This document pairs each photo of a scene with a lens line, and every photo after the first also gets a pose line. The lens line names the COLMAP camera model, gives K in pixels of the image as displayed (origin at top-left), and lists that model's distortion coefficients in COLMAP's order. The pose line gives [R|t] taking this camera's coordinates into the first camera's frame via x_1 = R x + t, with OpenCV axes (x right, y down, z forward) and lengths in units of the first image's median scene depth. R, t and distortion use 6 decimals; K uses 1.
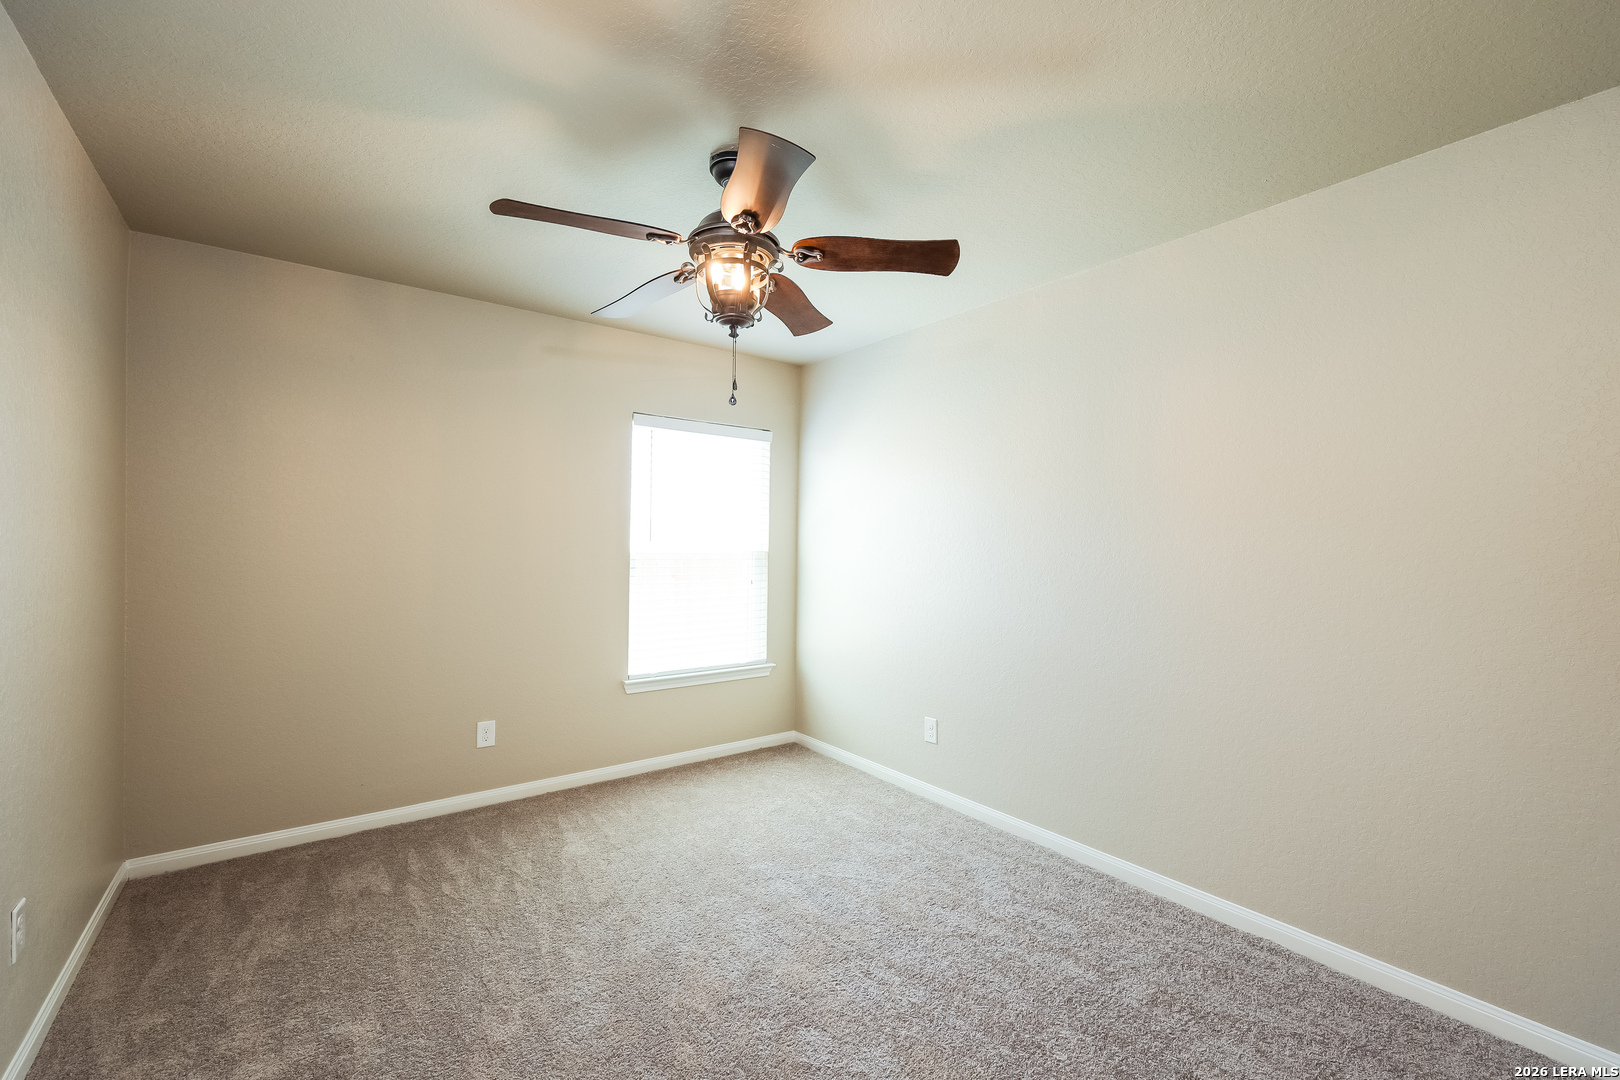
lens RADIAL K [[666.5, 0, 805.4], [0, 666.5, 549.5], [0, 0, 1]] dist [0.001232, 0.000015]
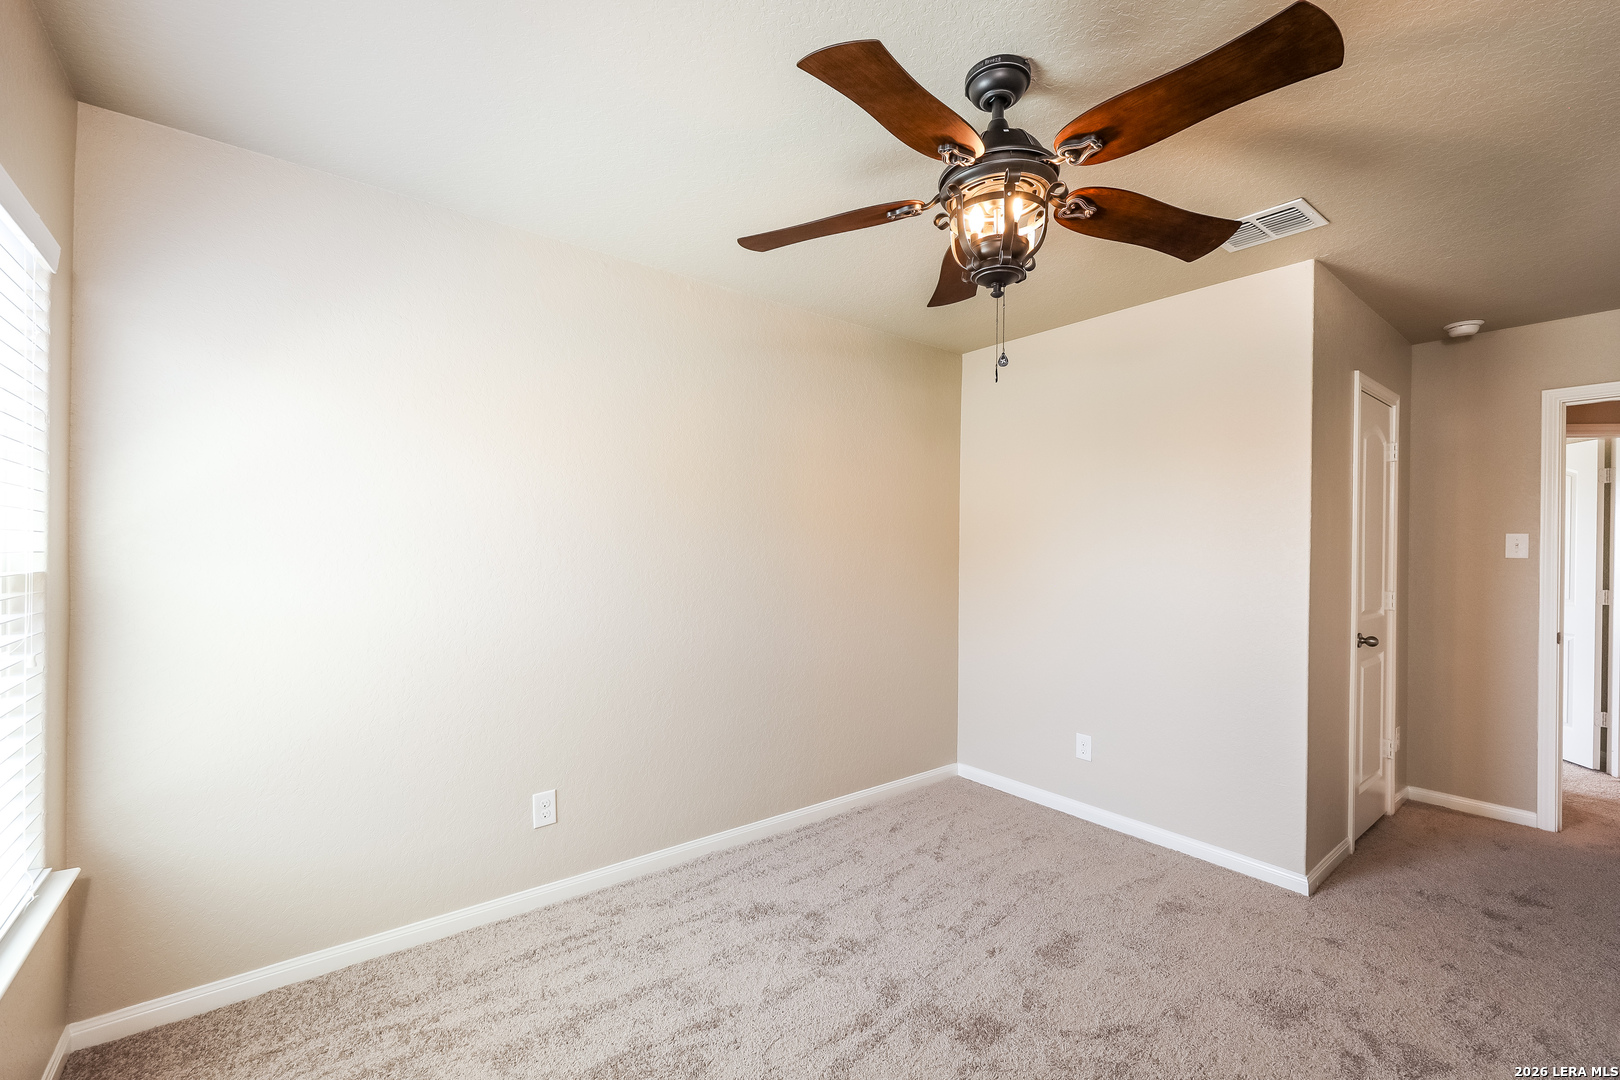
lens RADIAL K [[666.5, 0, 805.4], [0, 666.5, 549.5], [0, 0, 1]] dist [0.001232, 0.000015]
pose [[-0.030953, -0.009836, 0.999472, -0.575541], [-0.007467, 0.999926, 0.009609, -0.012970], [-0.999493, -0.007165, -0.031024, 0.821164]]
